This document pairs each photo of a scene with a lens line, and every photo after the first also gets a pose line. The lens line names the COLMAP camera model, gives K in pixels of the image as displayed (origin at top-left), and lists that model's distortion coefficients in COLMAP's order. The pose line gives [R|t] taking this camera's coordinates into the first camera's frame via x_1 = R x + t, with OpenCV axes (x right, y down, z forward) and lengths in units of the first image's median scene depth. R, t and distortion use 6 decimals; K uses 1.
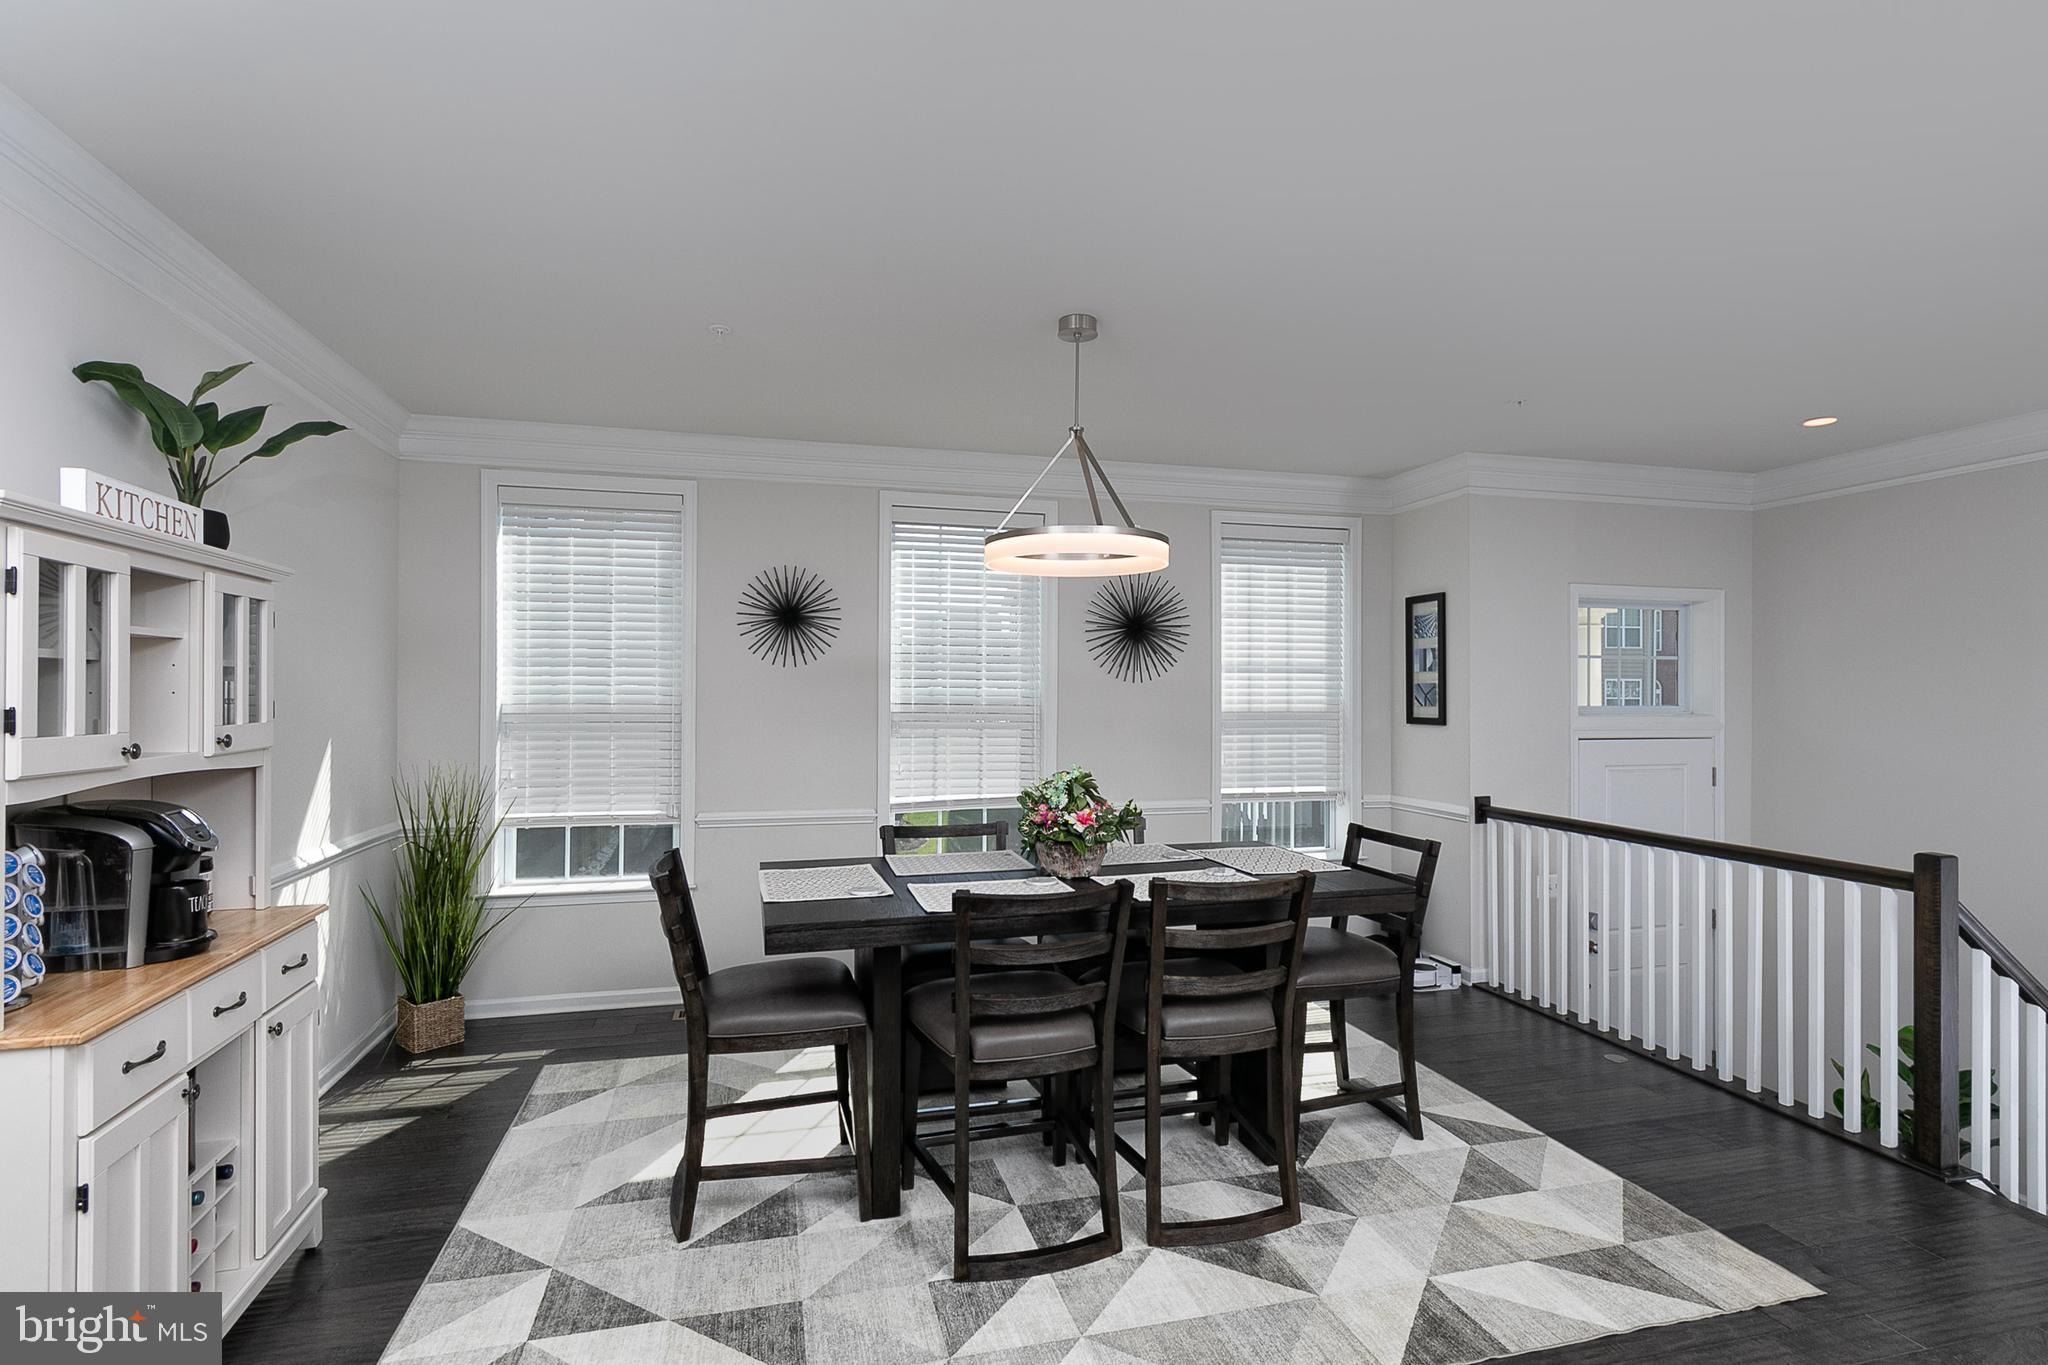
lens RADIAL K [[1077.4, 0, 1017.6], [0, 1077.4, 676.5], [0, 0, 1]] dist [-0.002622, -0.000335]
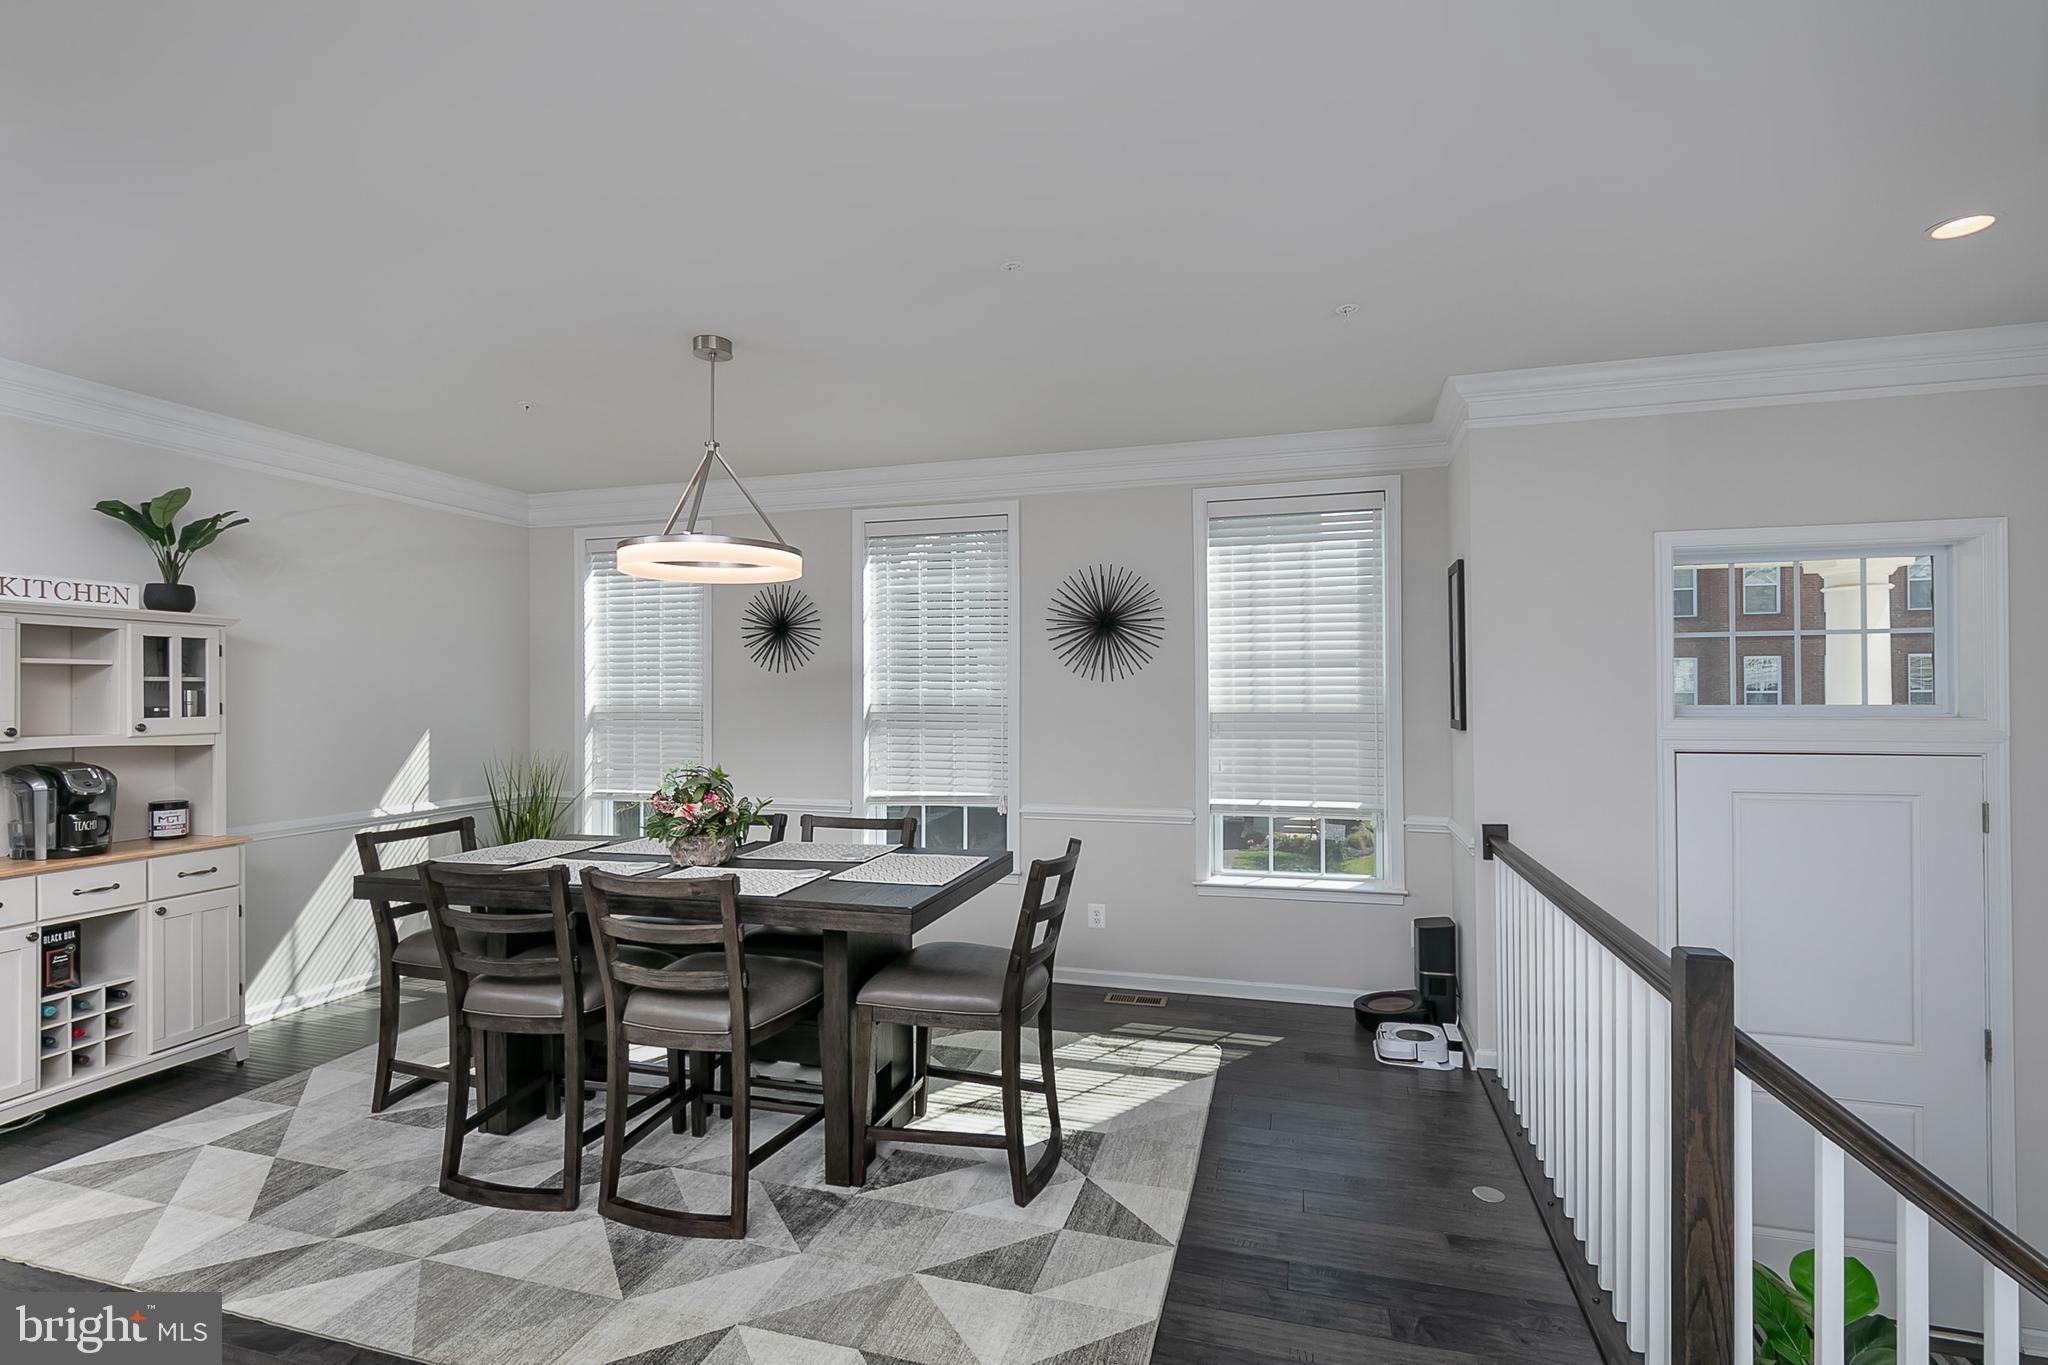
lens RADIAL K [[1030.8, 0, 1024.0], [0, 1030.8, 682.5], [0, 0, 1]] dist [0.001035, 0.000357]
pose [[0.830432, -0.015089, -0.556915, 0.651266], [0.015743, 0.999870, -0.003616, 0.010131], [0.556897, -0.005765, 0.830561, 0.244514]]
